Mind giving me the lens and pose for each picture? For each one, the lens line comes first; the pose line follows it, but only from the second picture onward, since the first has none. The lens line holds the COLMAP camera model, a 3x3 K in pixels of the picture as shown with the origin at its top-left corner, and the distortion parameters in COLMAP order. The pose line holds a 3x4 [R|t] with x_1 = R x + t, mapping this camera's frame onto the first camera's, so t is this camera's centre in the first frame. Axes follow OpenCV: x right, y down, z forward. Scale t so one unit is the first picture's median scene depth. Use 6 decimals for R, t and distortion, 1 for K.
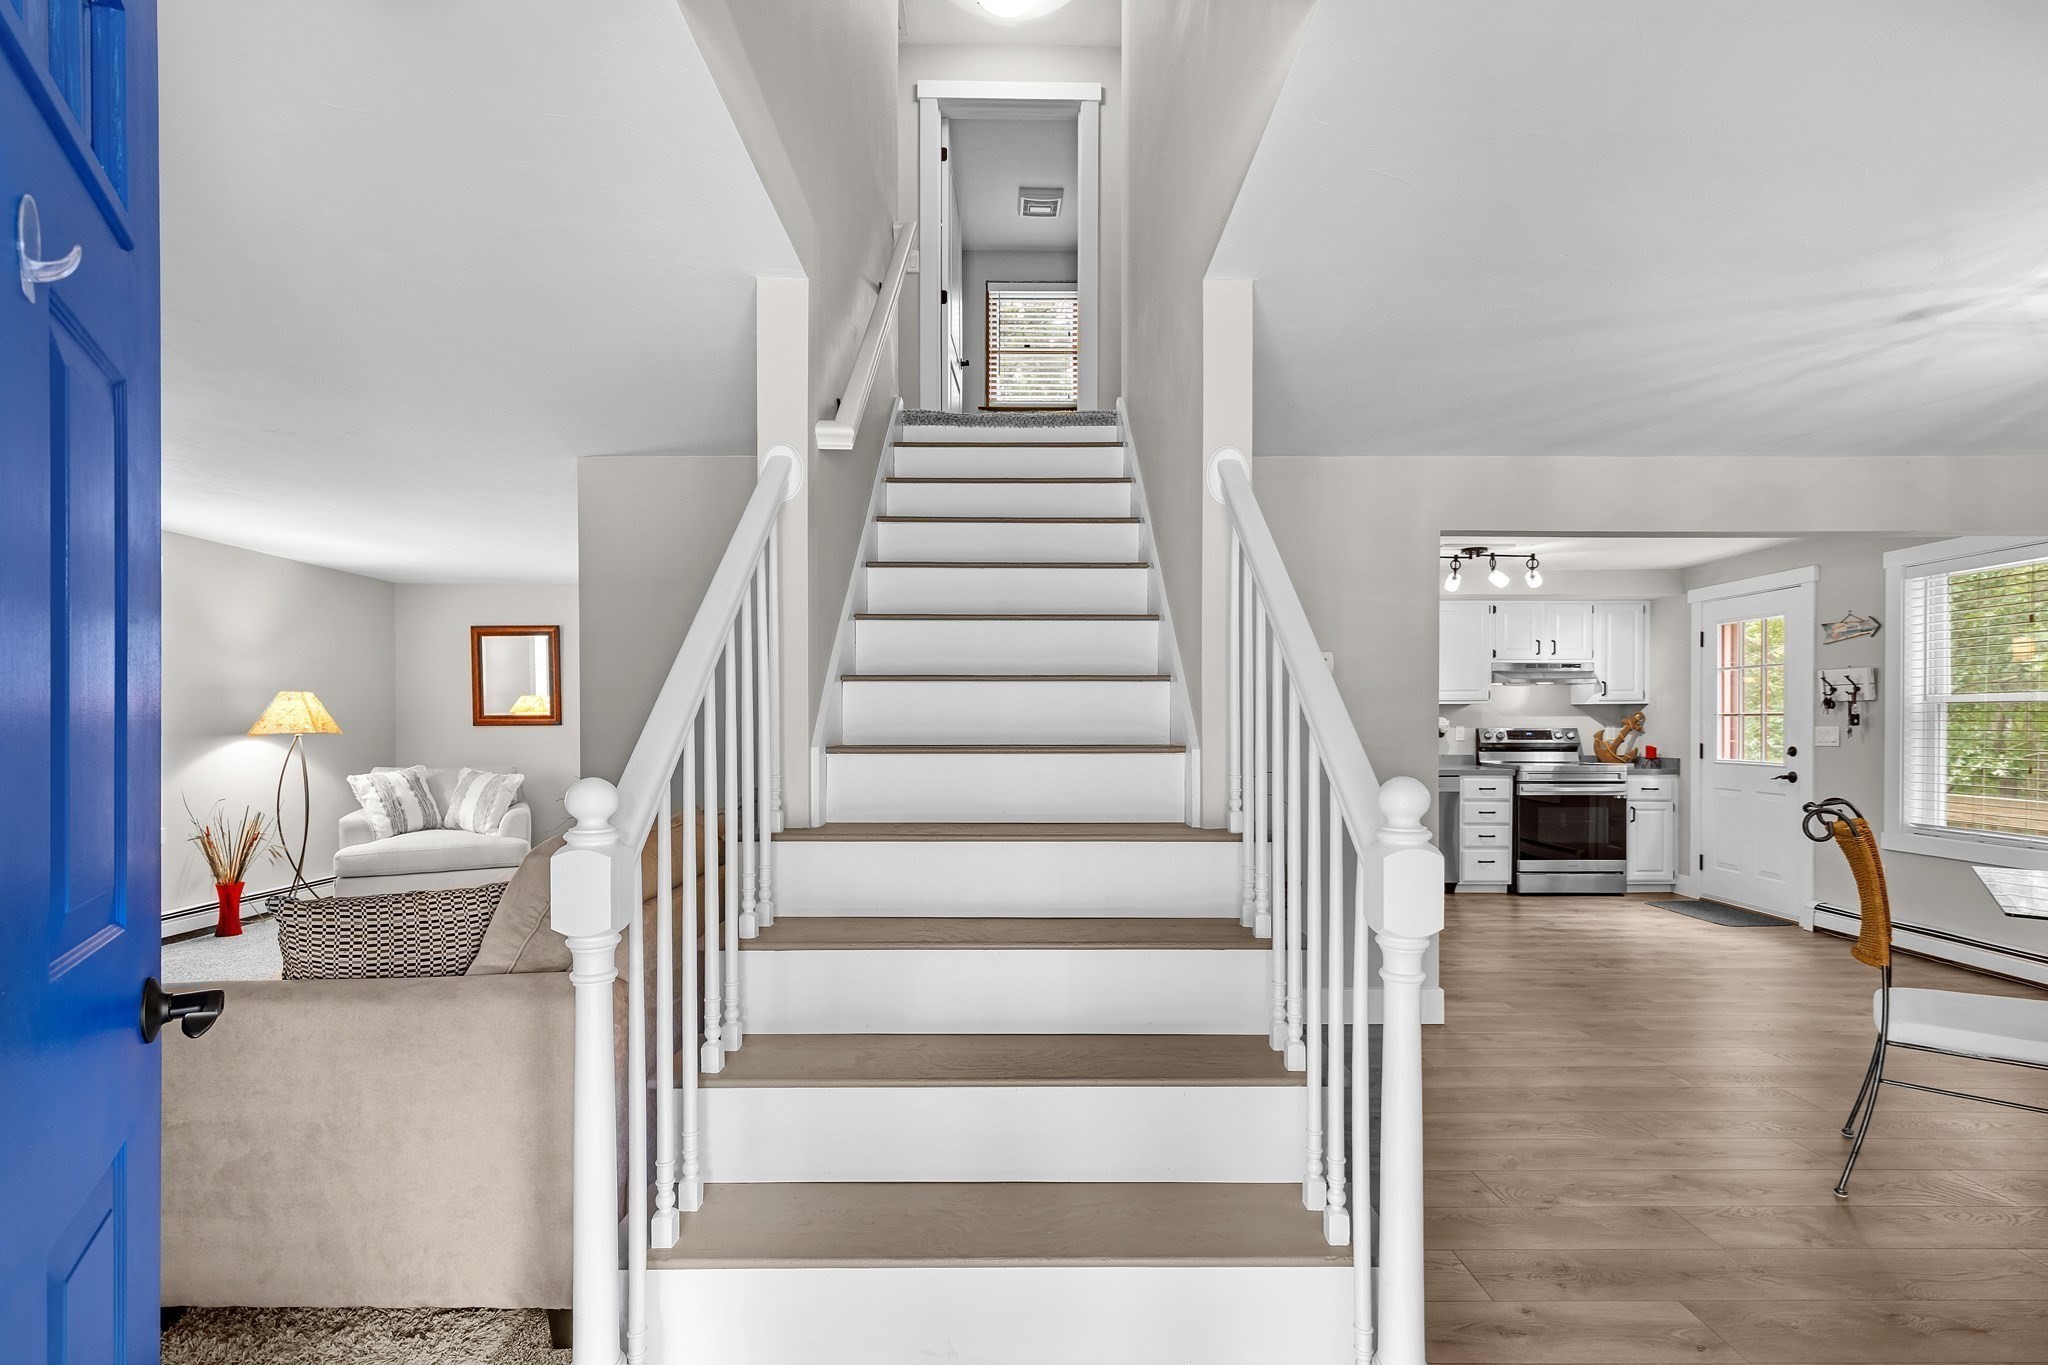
lens RADIAL K [[952.2, 0, 1028.3], [0, 952.2, 726.3], [0, 0, 1]] dist [-0.001556, -0.000138]
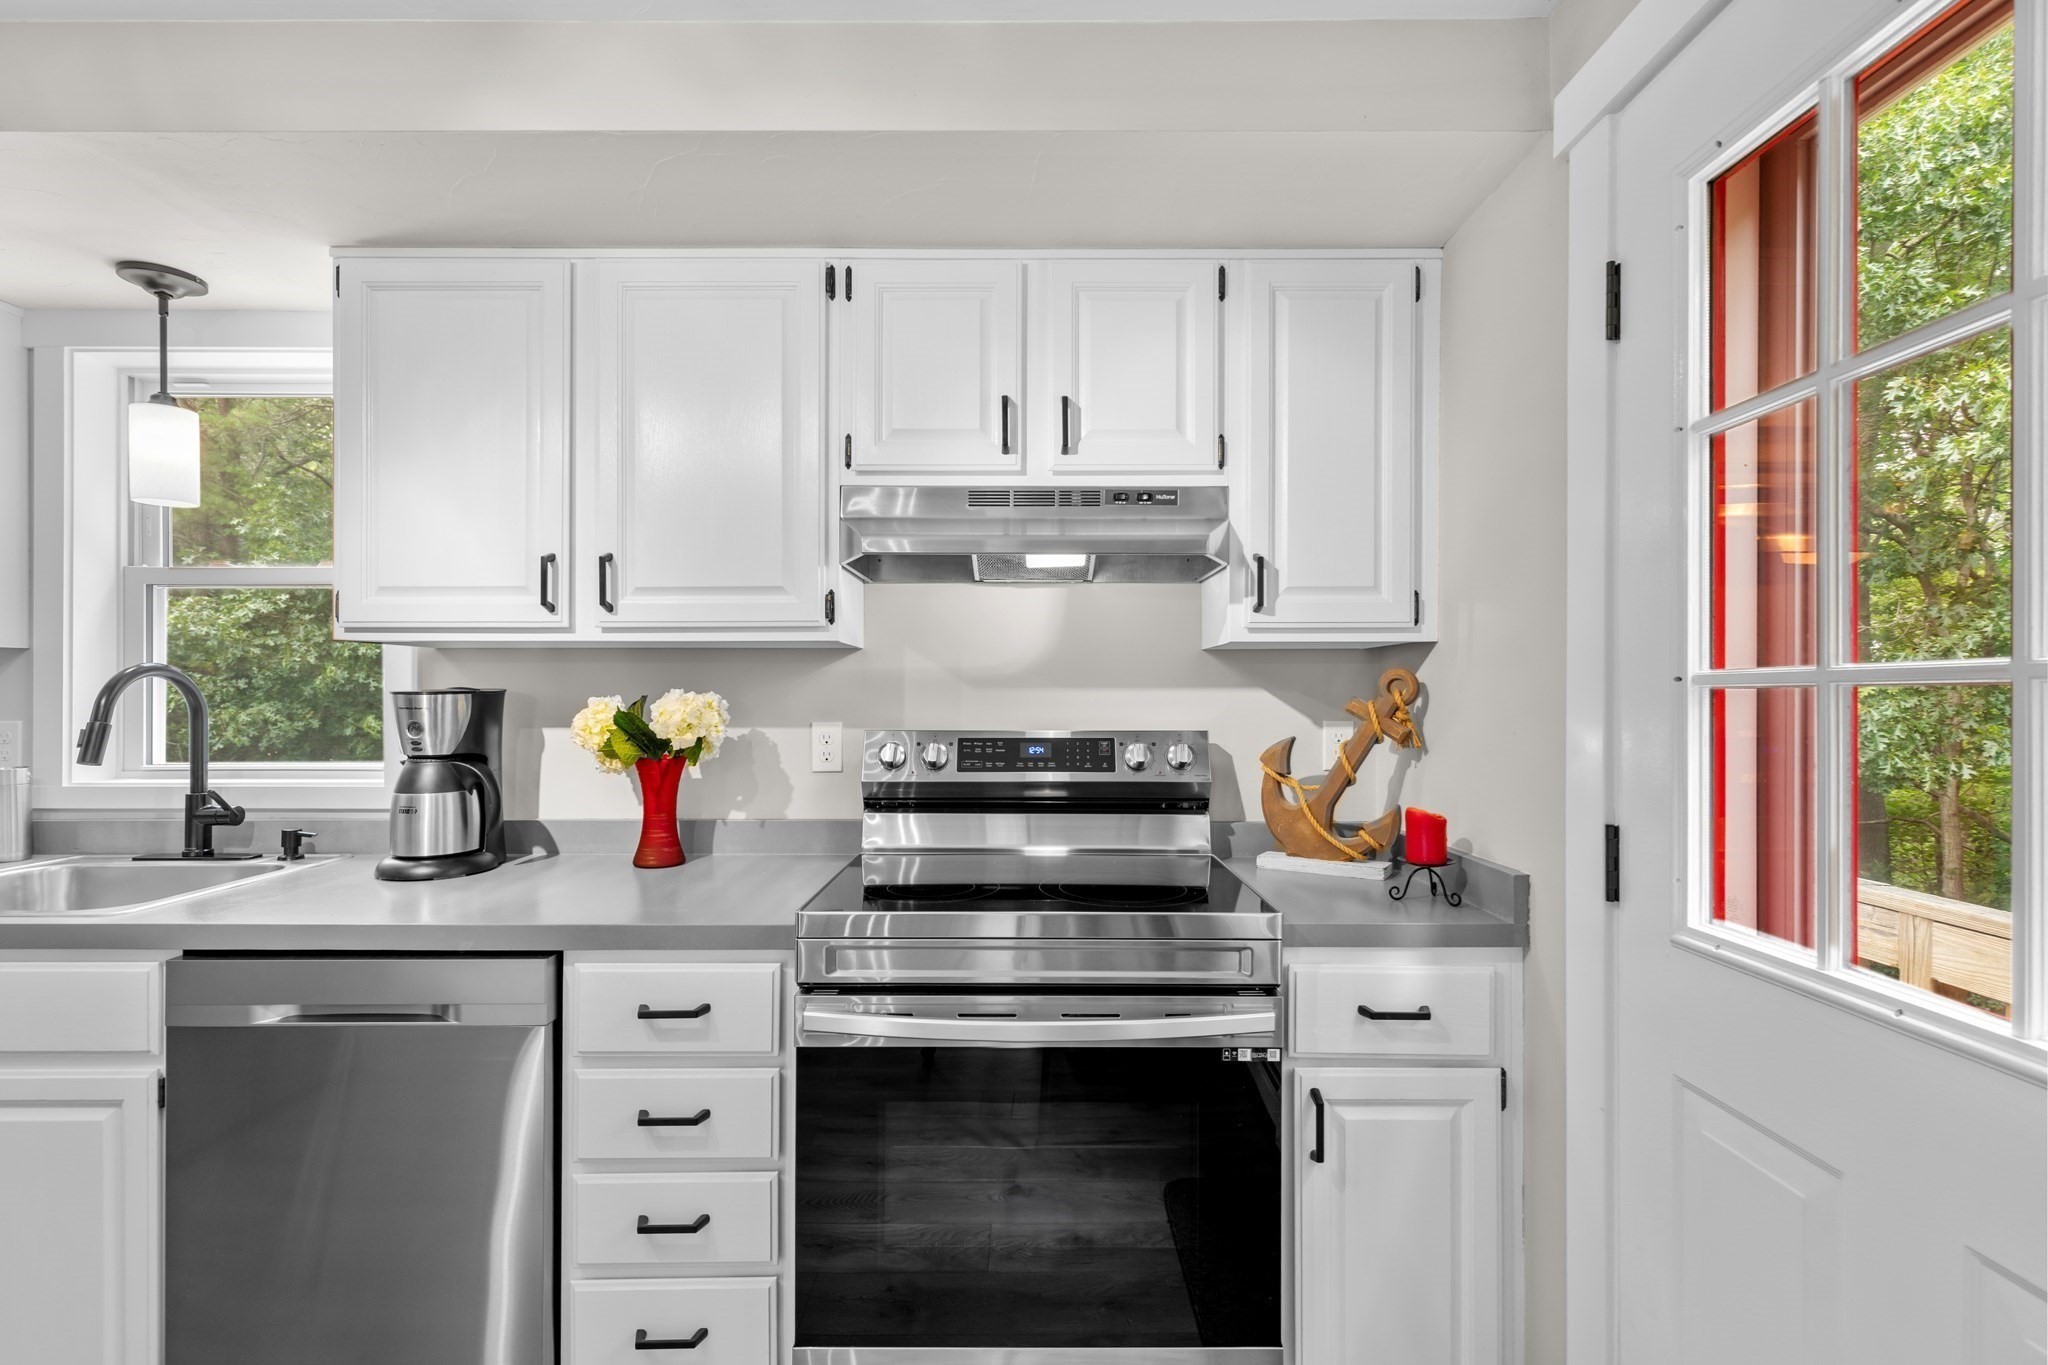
lens RADIAL K [[932.5, 0, 1022.7], [0, 932.5, 690.0], [0, 0, 1]] dist [0.001419, 0.000153]
pose [[0.999914, -0.002668, -0.012808, 0.538528], [0.002775, 0.999961, 0.008382, -0.012519], [0.012785, -0.008417, 0.999883, 0.736910]]
